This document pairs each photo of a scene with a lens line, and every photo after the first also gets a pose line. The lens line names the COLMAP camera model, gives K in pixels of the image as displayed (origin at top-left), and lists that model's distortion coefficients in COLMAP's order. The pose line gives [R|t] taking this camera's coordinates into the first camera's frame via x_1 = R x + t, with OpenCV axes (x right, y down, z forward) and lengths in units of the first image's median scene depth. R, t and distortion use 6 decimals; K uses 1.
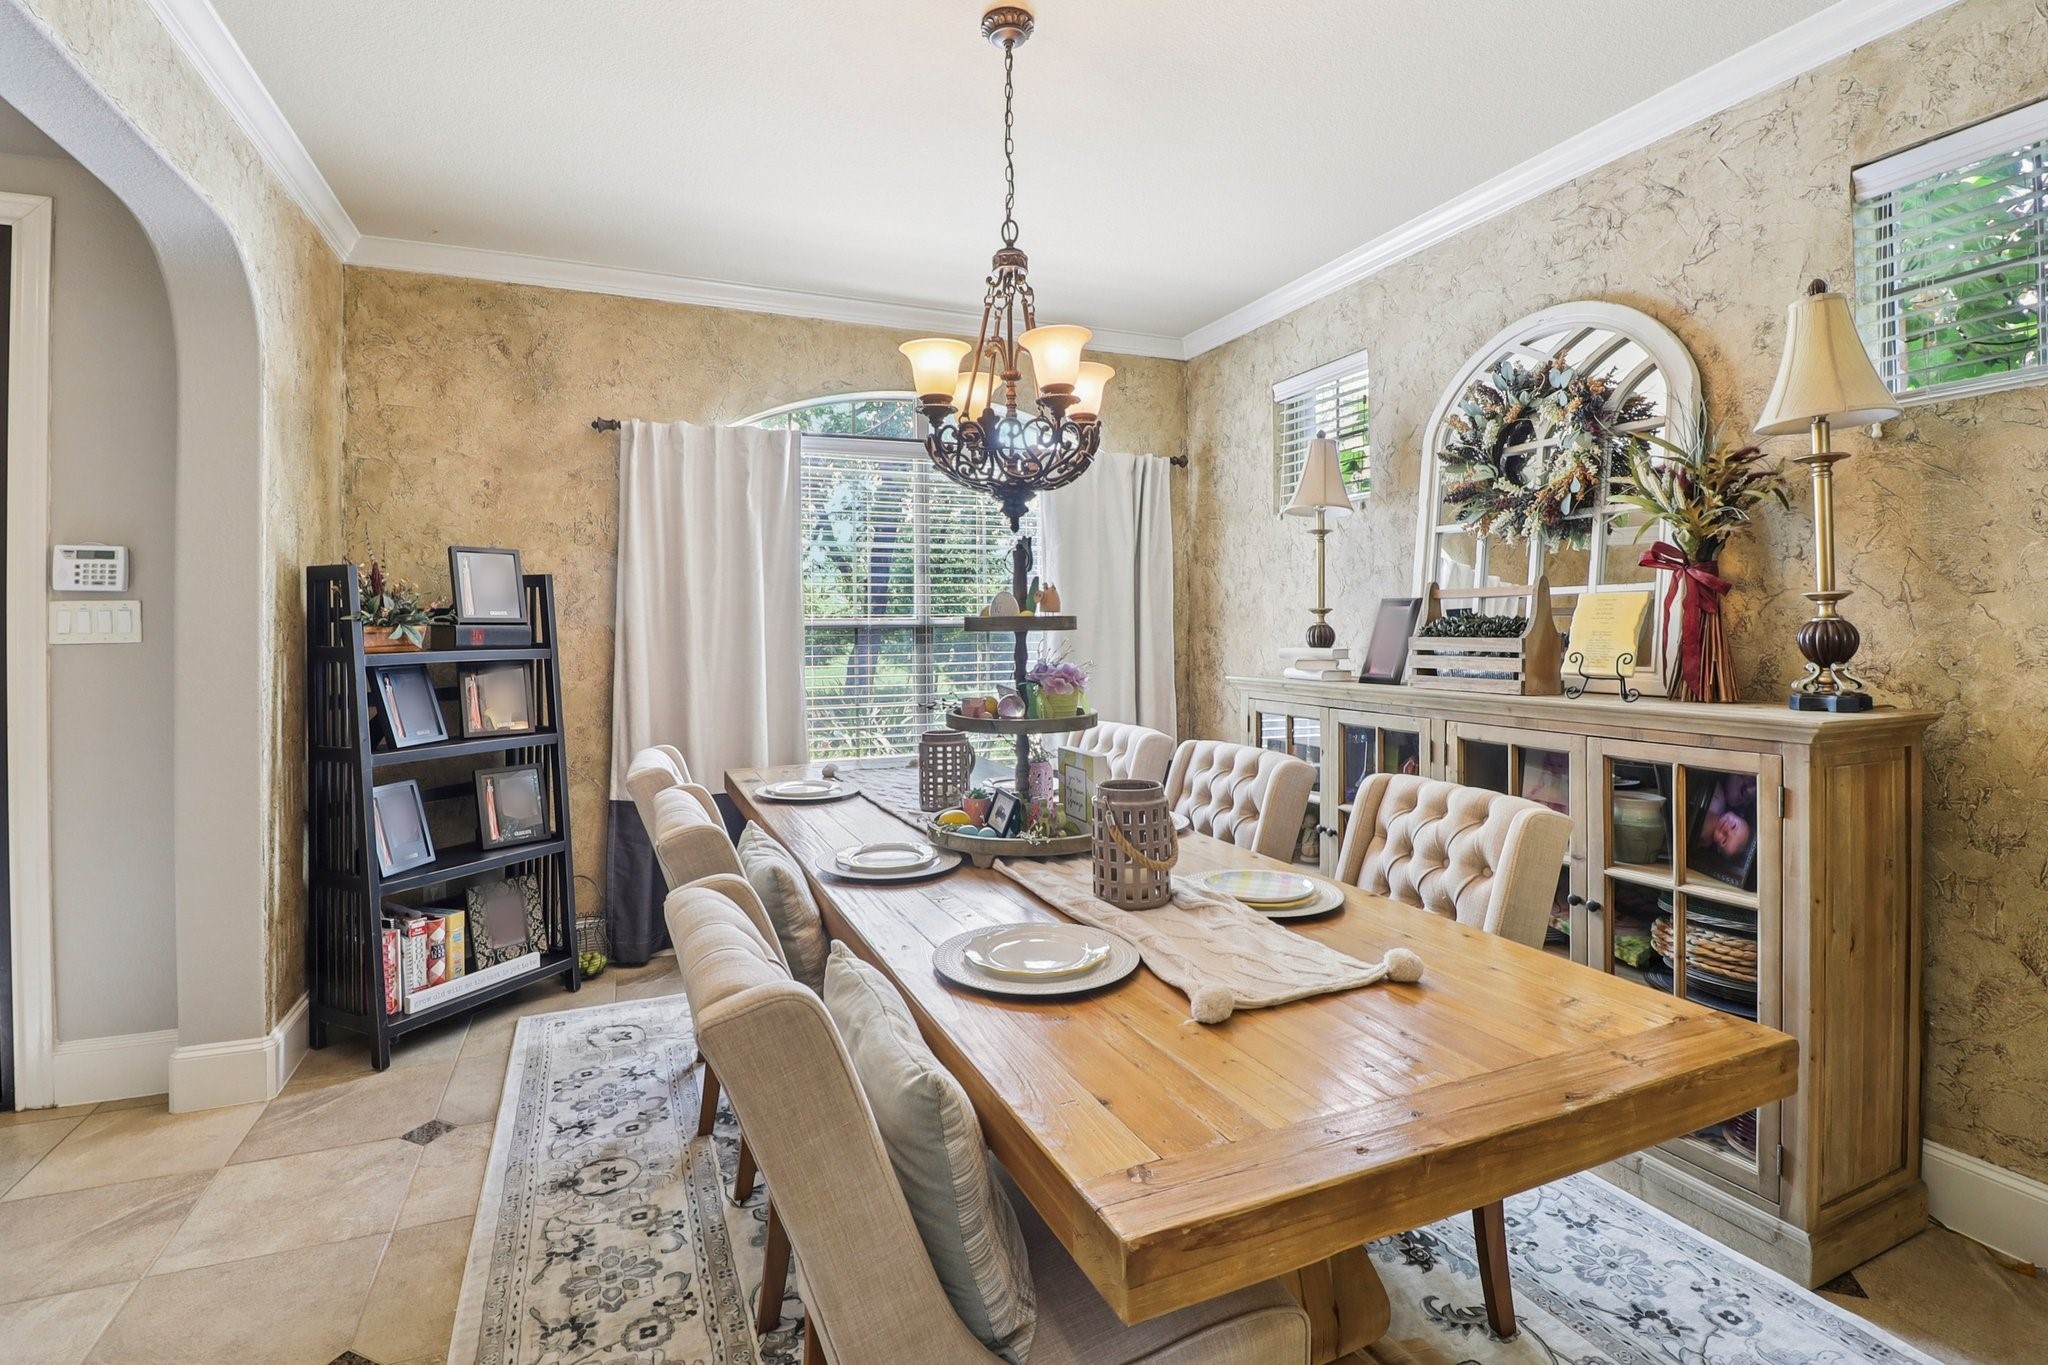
lens RADIAL K [[939.9, 0, 1020.3], [0, 939.9, 633.1], [0, 0, 1]] dist [0.002412, -0.012788]
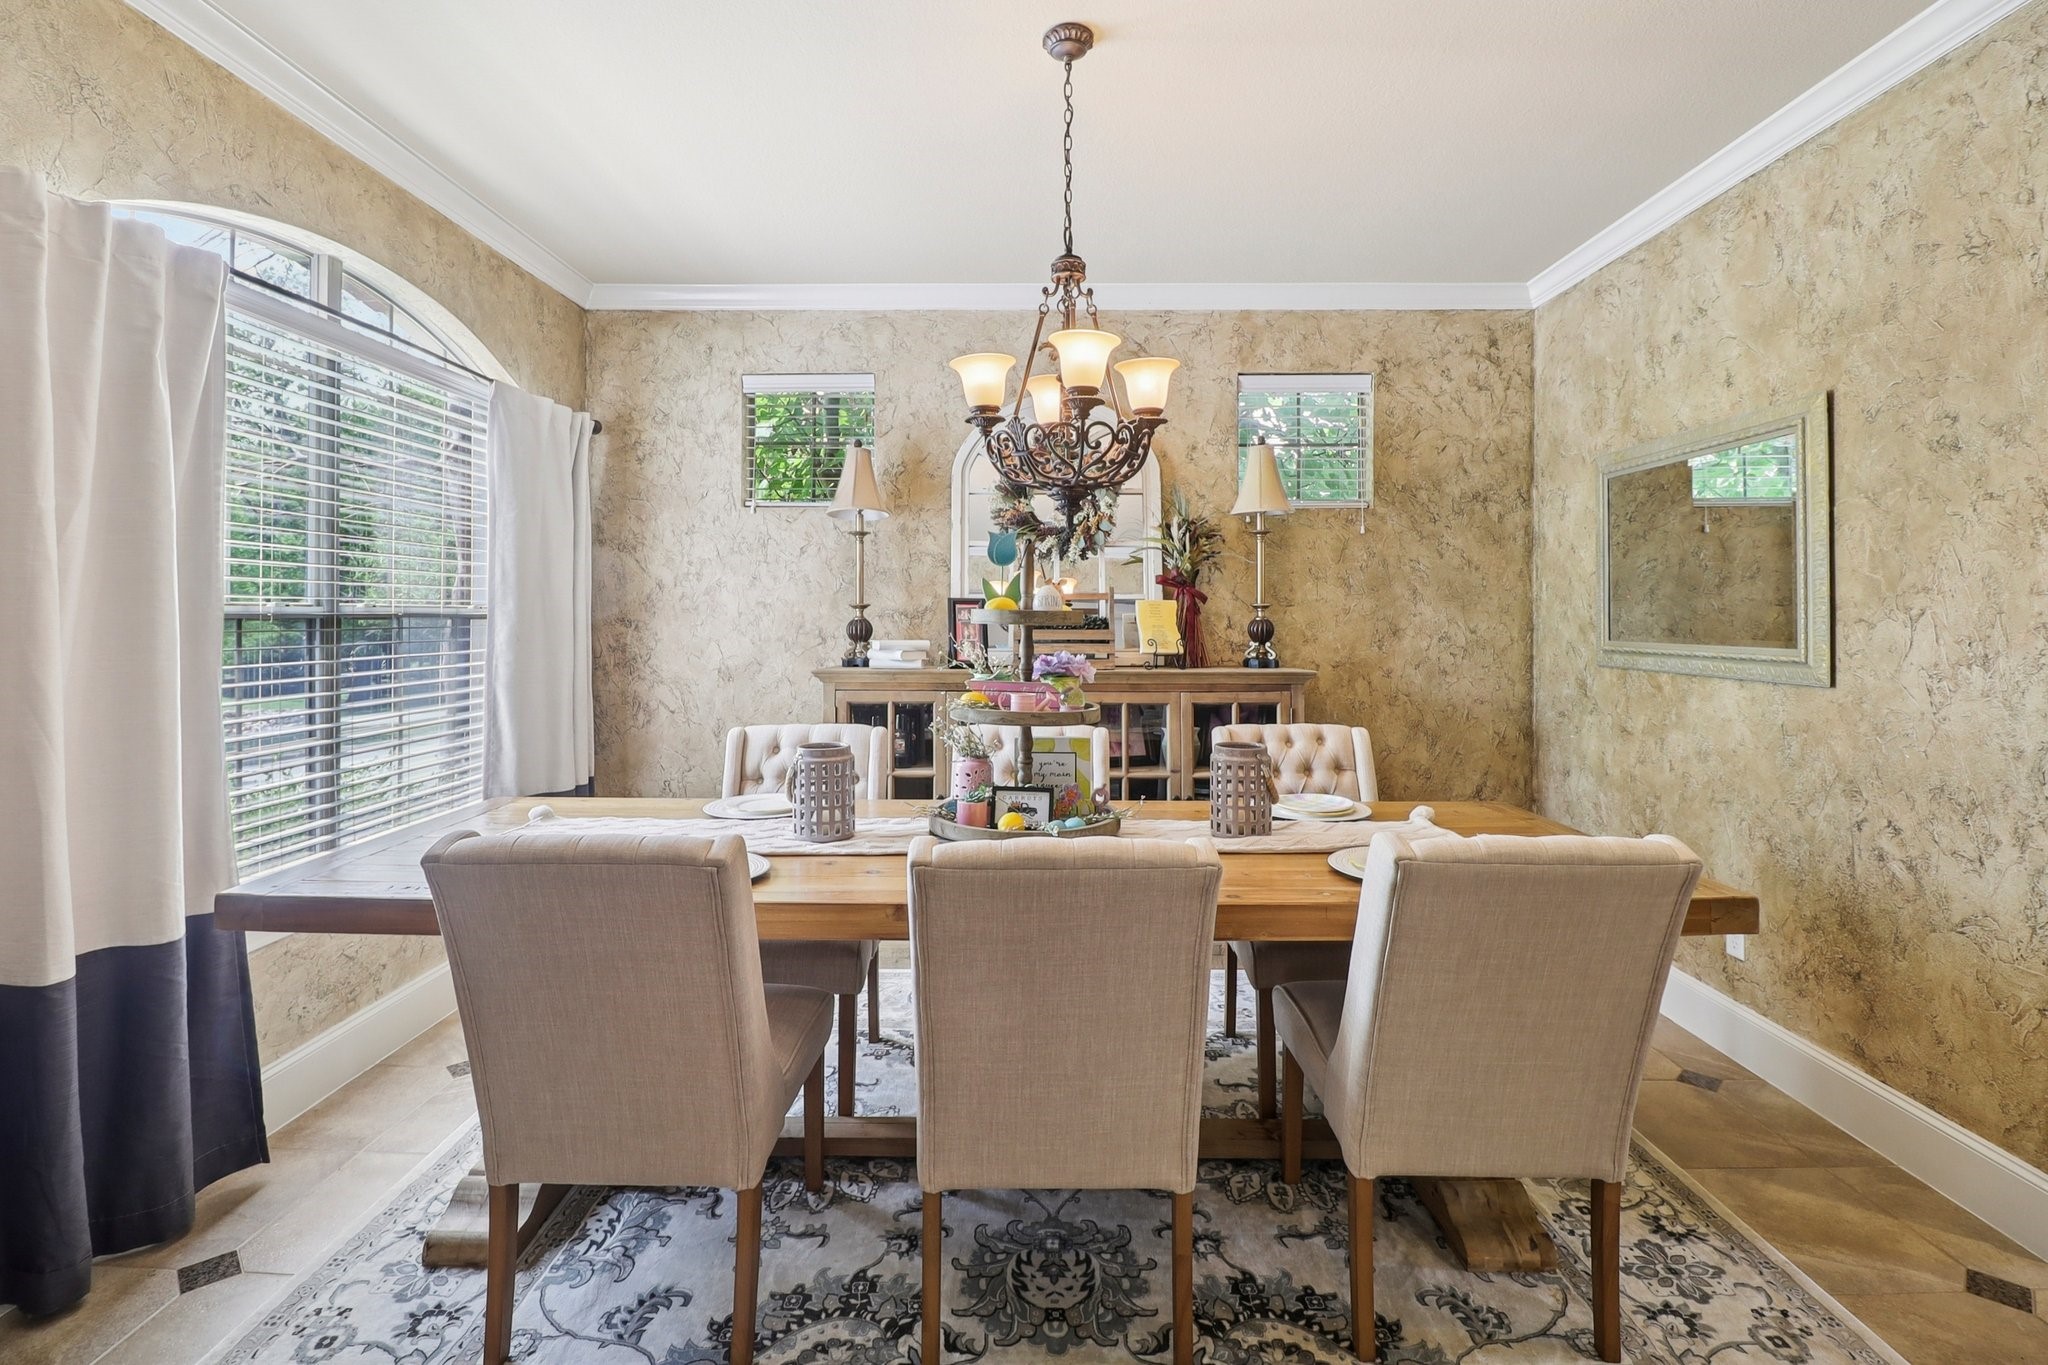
lens RADIAL K [[949.8, 0, 1026.6], [0, 949.8, 615.4], [0, 0, 1]] dist [-0.002077, -0.001681]
pose [[0.405148, 0.007109, 0.914224, -0.577920], [0.001360, 0.999964, -0.008379, -0.003642], [-0.914250, 0.004638, 0.405124, 0.362758]]
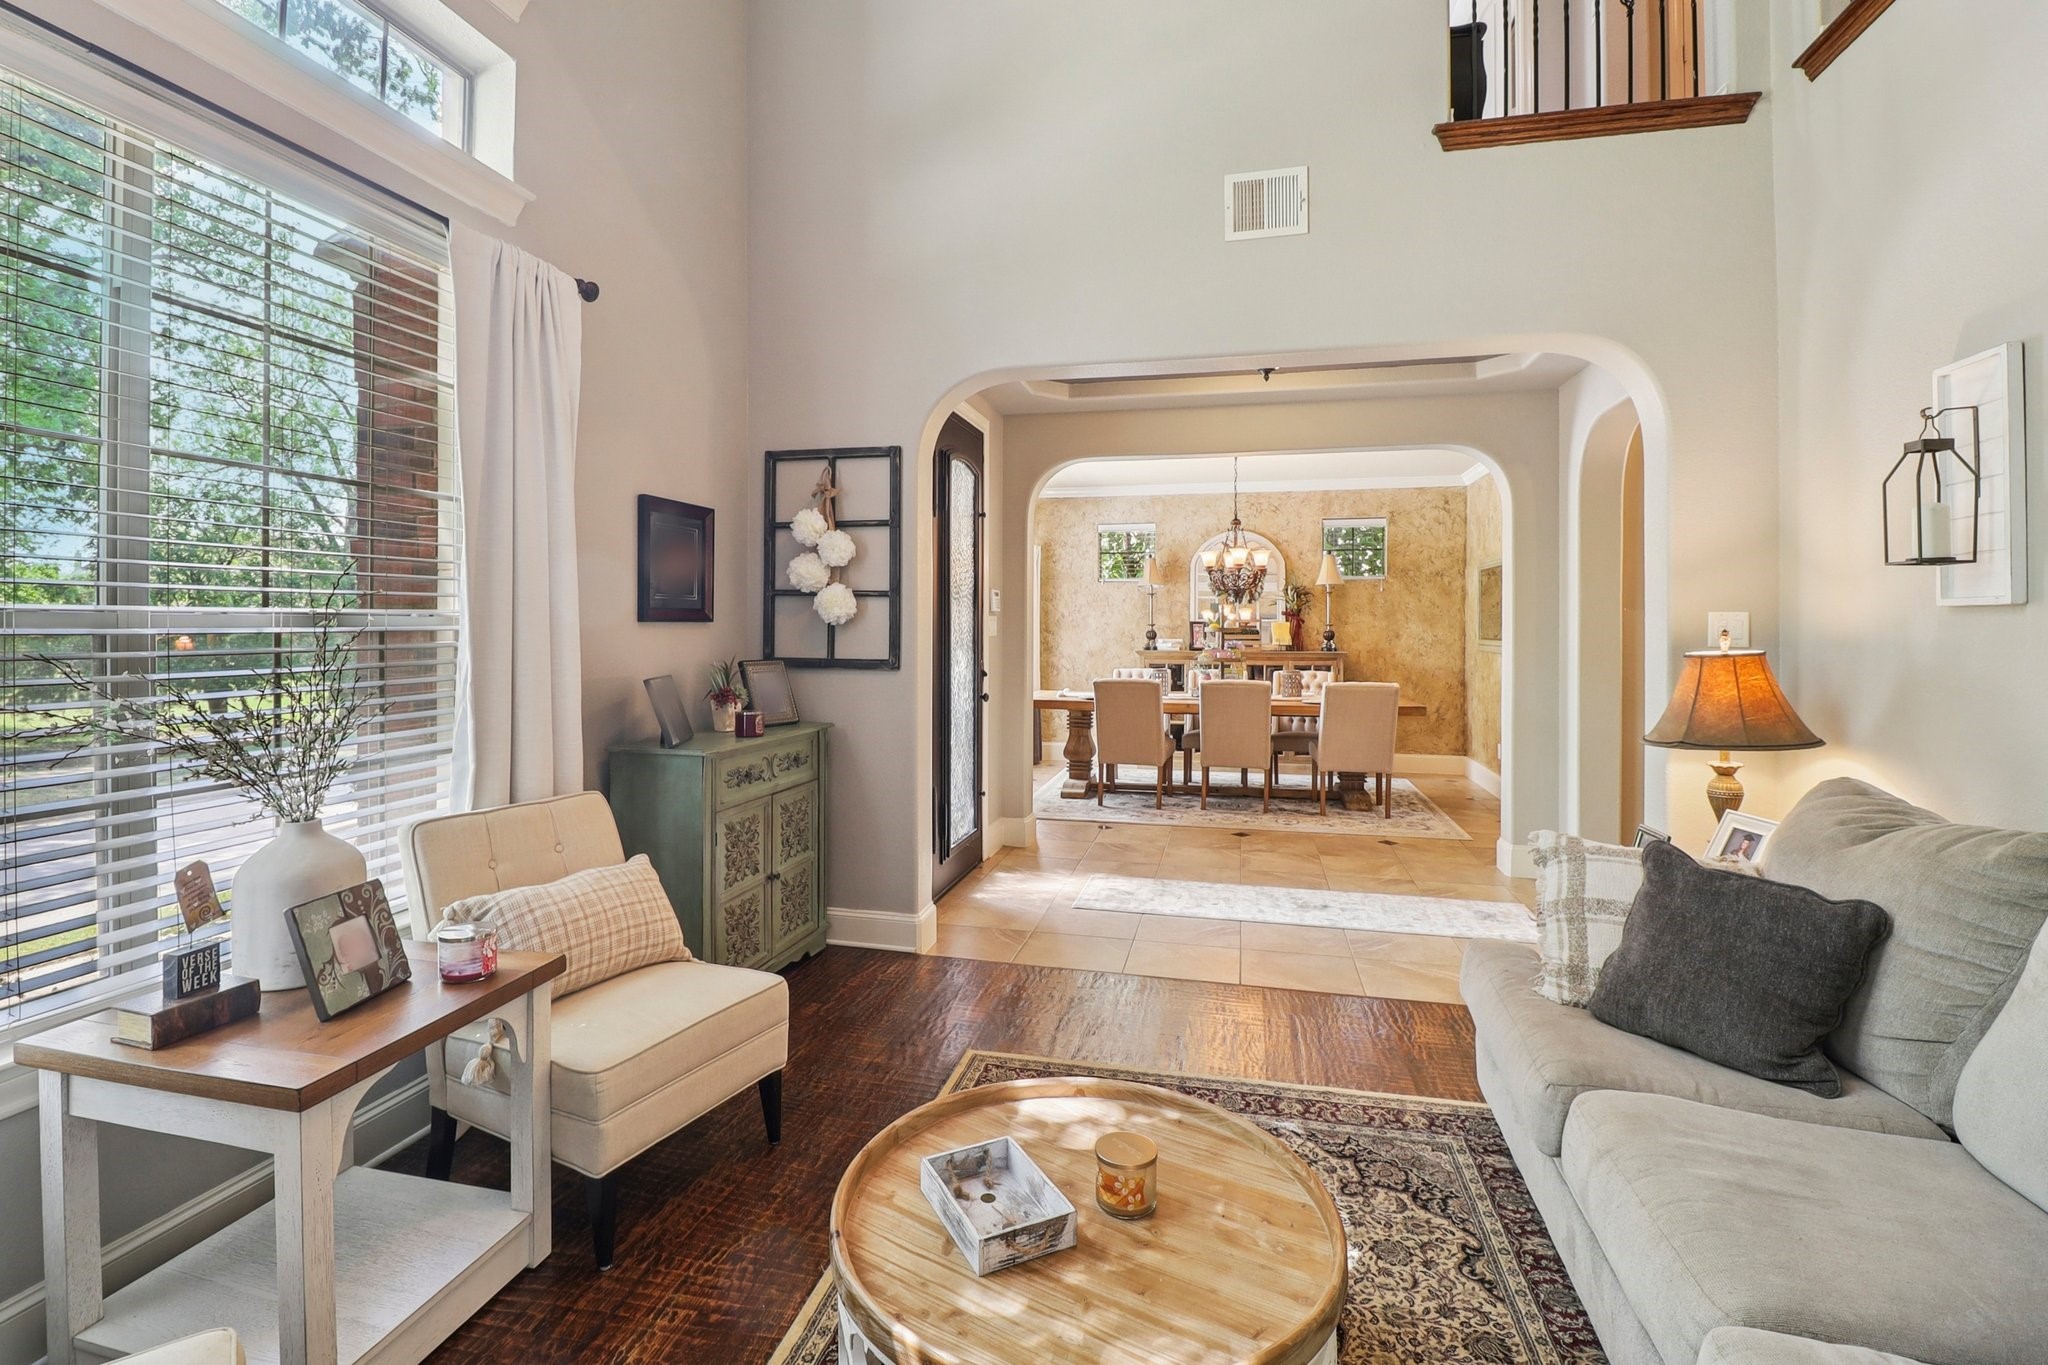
lens RADIAL K [[958.2, 0, 998.2], [0, 958.2, 631.1], [0, 0, 1]] dist [0.001671, -0.019732]
pose [[0.608346, 0.000112, 0.793672, -1.921641], [0.000712, 1.000000, -0.000688, -0.004957], [-0.793671, 0.000984, 0.608346, -0.247842]]
